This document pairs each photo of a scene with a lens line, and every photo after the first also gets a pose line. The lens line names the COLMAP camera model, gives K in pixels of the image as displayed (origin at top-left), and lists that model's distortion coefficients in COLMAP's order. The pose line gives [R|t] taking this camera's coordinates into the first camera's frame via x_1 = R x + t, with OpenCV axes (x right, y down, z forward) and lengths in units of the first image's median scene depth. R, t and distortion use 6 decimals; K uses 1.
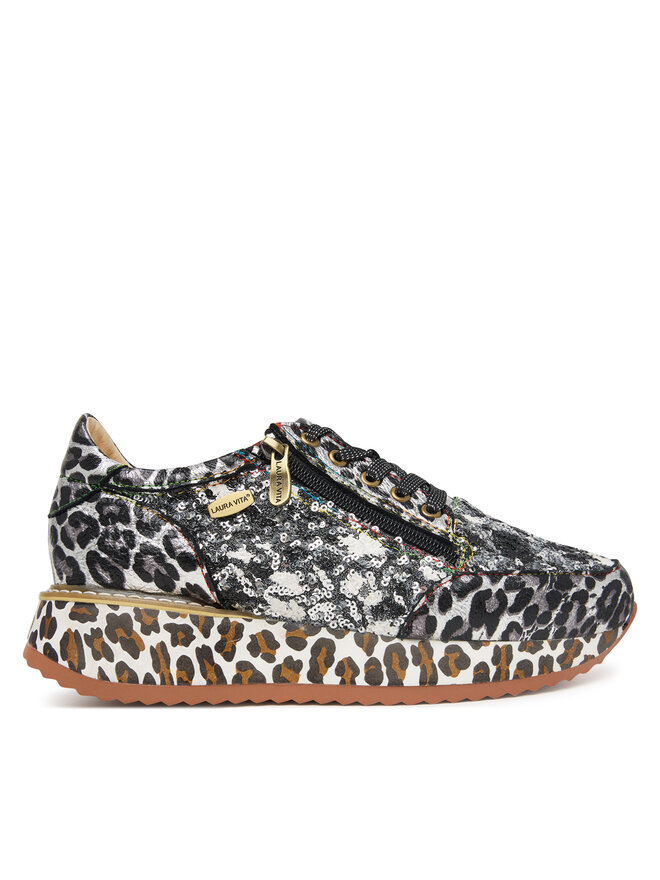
lens RADIAL K [[1108.8, 0, 330.0], [0, 1108.8, 440.0], [0, 0, 1]] dist [0.025525, -0.000160]
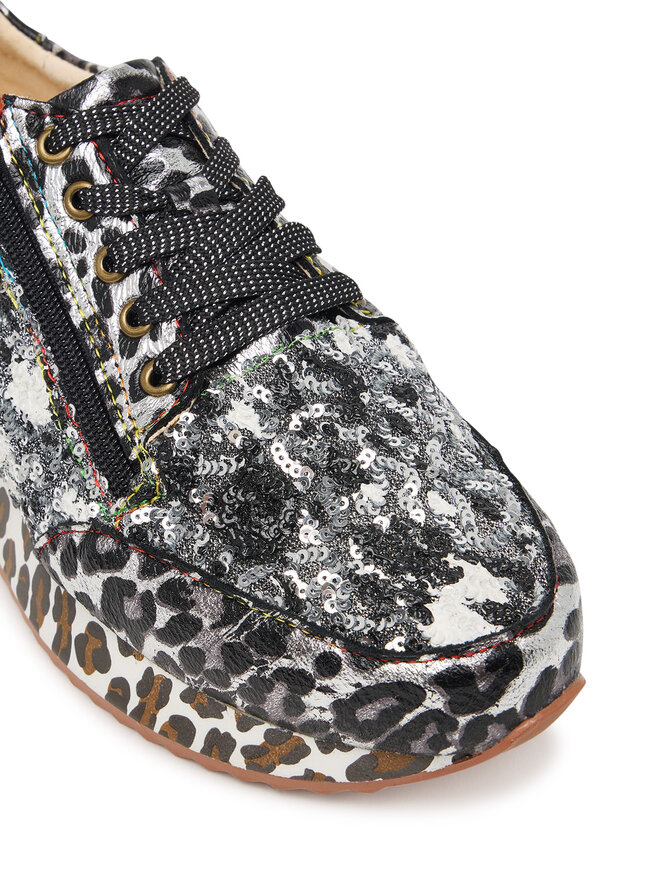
lens RADIAL K [[1898.2, 0, 330.7], [0, 1898.2, 347.8], [0, 0, 1]] dist [0.004704, -0.052042]
pose [[0.576161, 0.452198, -0.680849, 0.742622], [0.044475, 0.814430, 0.578555, -0.455643], [0.816125, -0.363621, 0.449131, 0.718689]]
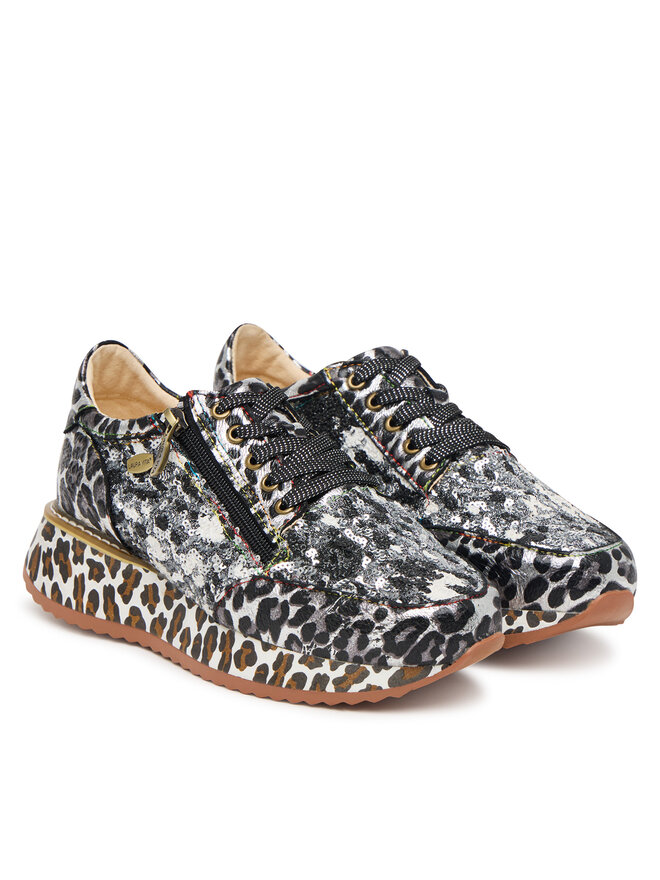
lens RADIAL K [[2661.0, 0, 330.0], [0, 2661.0, 440.0], [0, 0, 1]] dist [0.681099, 0.073002]
pose [[0.648676, 0.197646, -0.734953, 1.947339], [0.009303, 0.963559, 0.267335, -0.660265], [0.761008, -0.180251, 0.623199, -0.465419]]
